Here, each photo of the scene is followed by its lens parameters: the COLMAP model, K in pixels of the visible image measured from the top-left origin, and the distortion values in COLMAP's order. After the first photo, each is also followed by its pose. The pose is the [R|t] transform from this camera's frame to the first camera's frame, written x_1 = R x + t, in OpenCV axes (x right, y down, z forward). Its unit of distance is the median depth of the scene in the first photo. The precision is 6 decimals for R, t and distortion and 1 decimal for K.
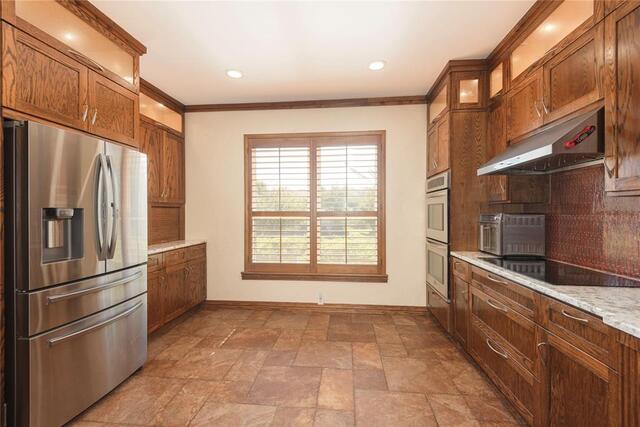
lens RADIAL K [[288.6, 0, 320.3], [0, 288.6, 213.3], [0, 0, 1]] dist [0.010045, -0.001962]
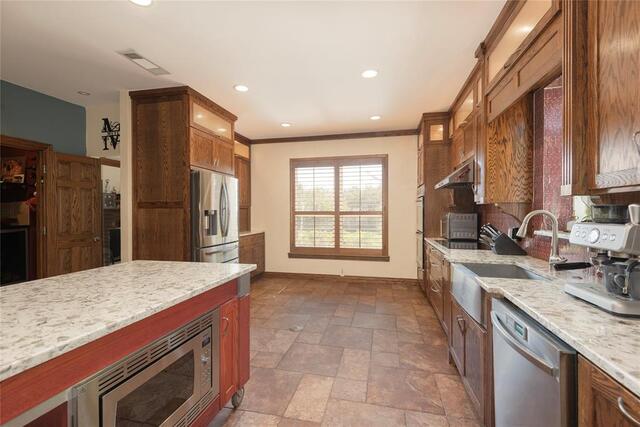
lens RADIAL K [[288.6, 0, 317.3], [0, 288.6, 214.6], [0, 0, 1]] dist [0.010045, -0.001962]
pose [[0.991252, 0.001214, -0.131981, 0.070906], [-0.000221, 0.999972, 0.007536, -0.001206], [0.131986, -0.007441, 0.991224, -0.458589]]
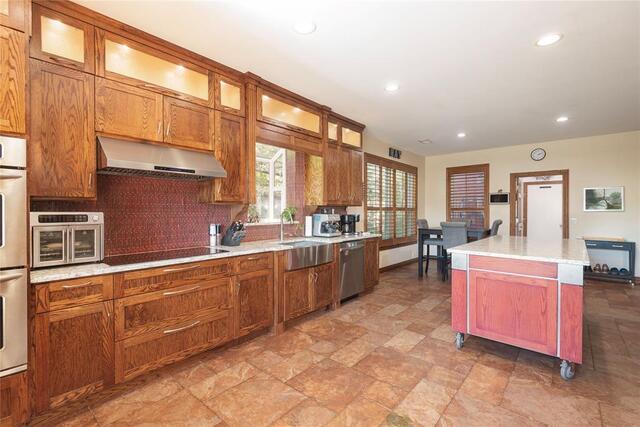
lens RADIAL K [[288.6, 0, 322.7], [0, 288.6, 213.4], [0, 0, 1]] dist [0.010045, -0.001962]
pose [[-0.822825, -0.001486, 0.568293, -0.283503], [0.004380, 0.999950, 0.008956, 0.000188], [-0.568278, 0.009859, -0.822778, 0.892118]]
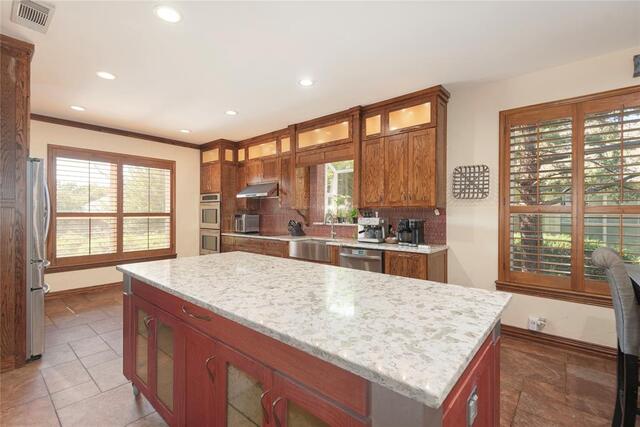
lens RADIAL K [[288.6, 0, 317.3], [0, 288.6, 216.1], [0, 0, 1]] dist [0.010045, -0.001962]
pose [[0.570172, -0.005334, 0.821508, -0.636382], [0.000207, 0.999980, 0.006349, 0.000319], [-0.821525, -0.003450, 0.570162, -0.535632]]
